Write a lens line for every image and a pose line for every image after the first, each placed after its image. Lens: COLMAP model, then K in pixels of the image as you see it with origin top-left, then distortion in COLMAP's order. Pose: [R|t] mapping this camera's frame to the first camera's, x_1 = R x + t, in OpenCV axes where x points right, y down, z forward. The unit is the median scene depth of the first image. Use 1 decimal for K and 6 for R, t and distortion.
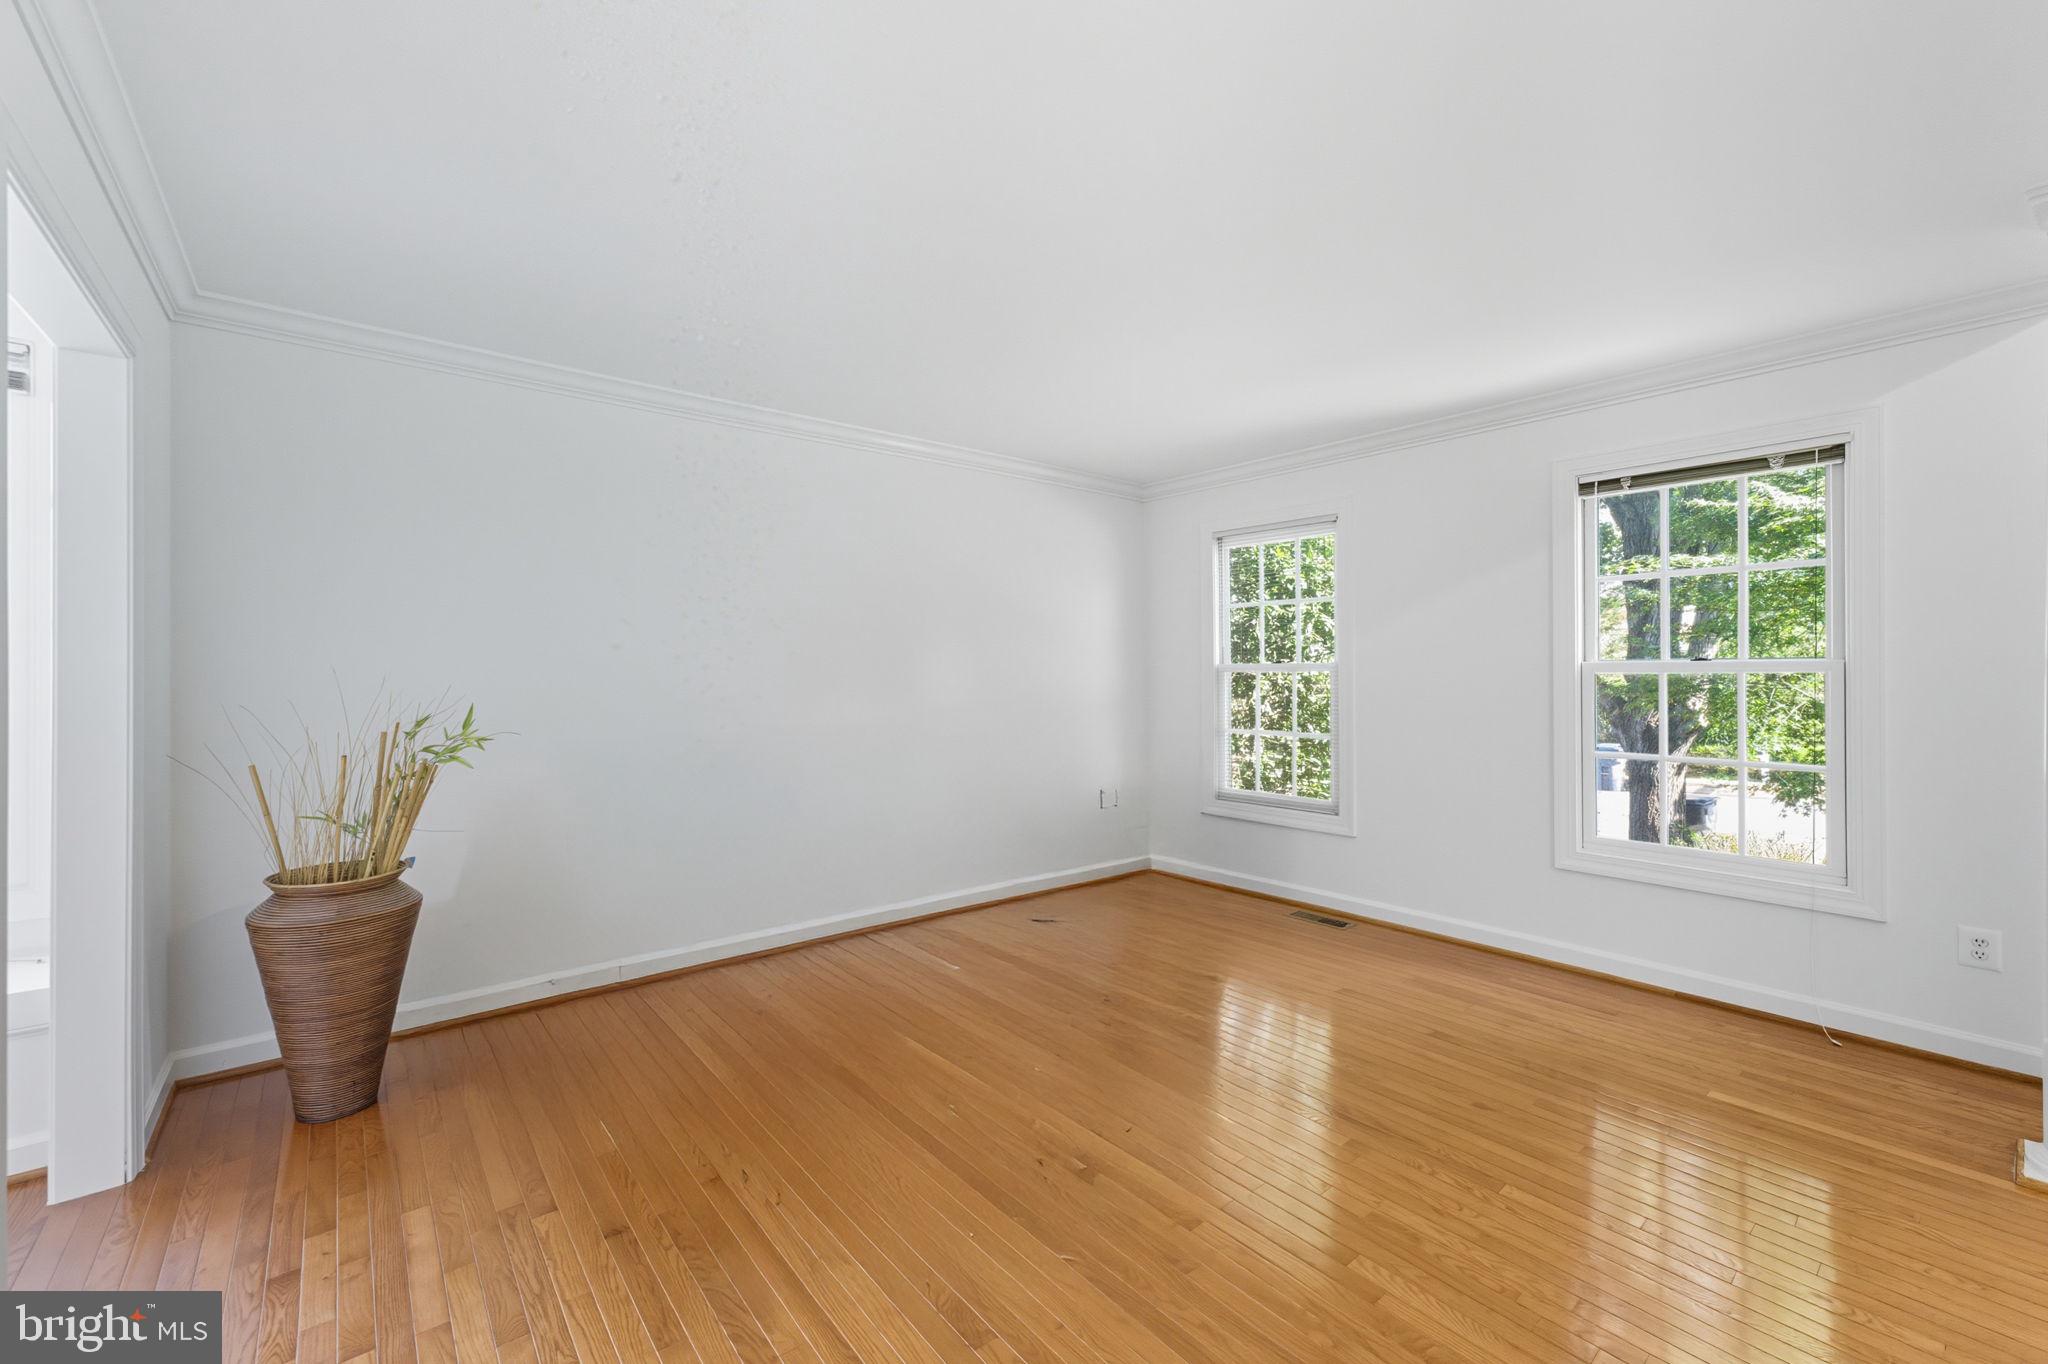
lens RADIAL K [[830.4, 0, 1023.6], [0, 830.4, 669.4], [0, 0, 1]] dist [-0.012887, 0.000003]
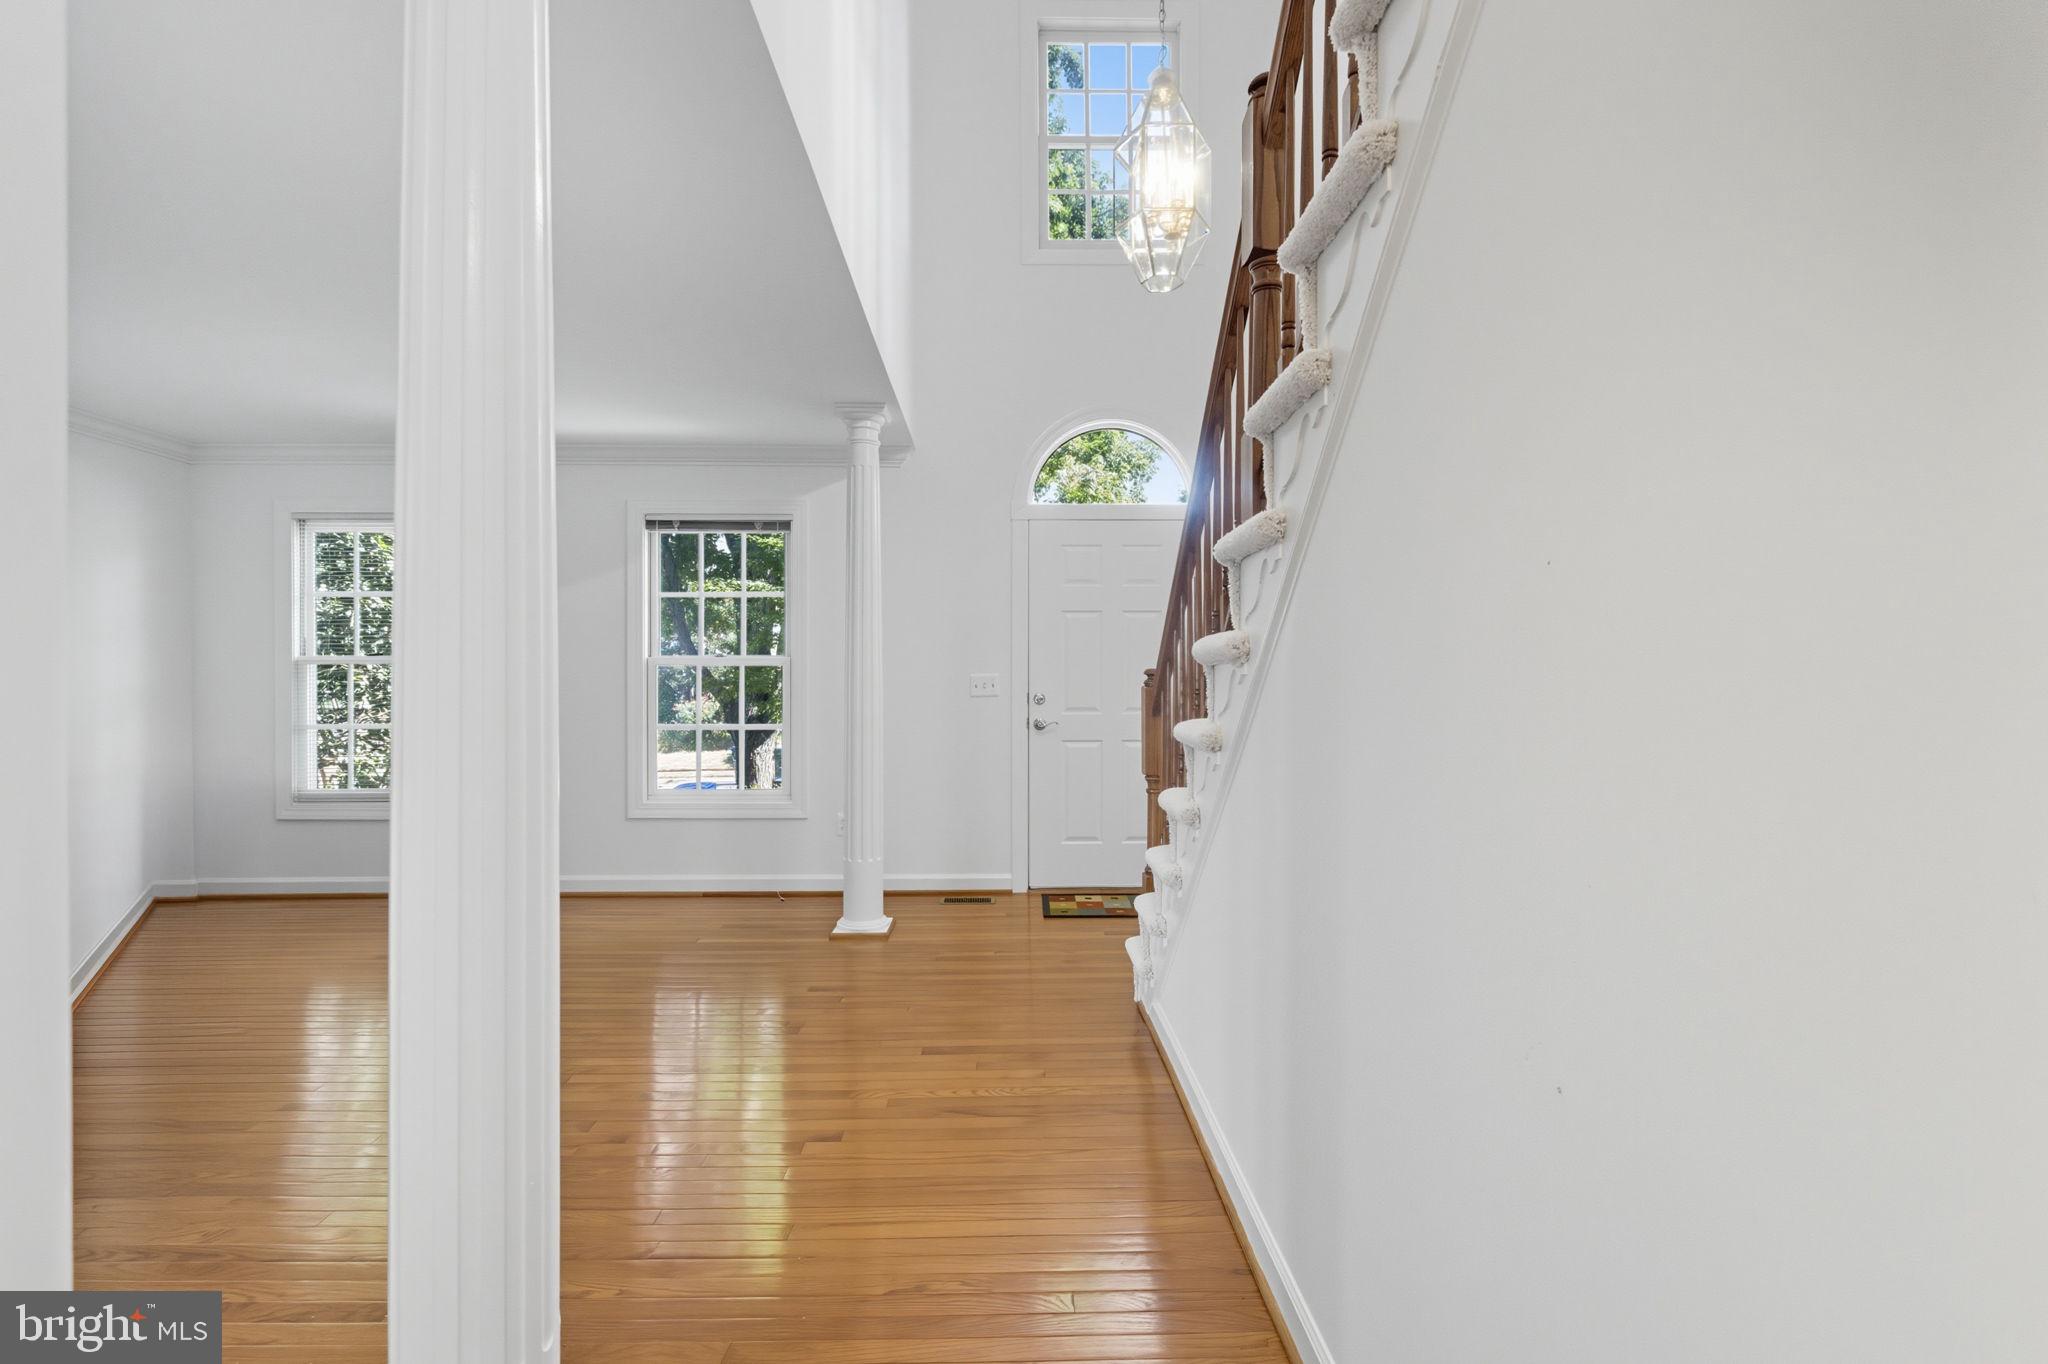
lens RADIAL K [[888.5, 0, 1024.0], [0, 888.5, 682.0], [0, 0, 1]] dist [-0.000975, 0.000058]
pose [[0.620584, 0.000602, 0.784140, -0.039381], [-0.002145, 0.999997, 0.000929, 0.019843], [-0.784137, -0.002258, 0.620583, -0.243480]]
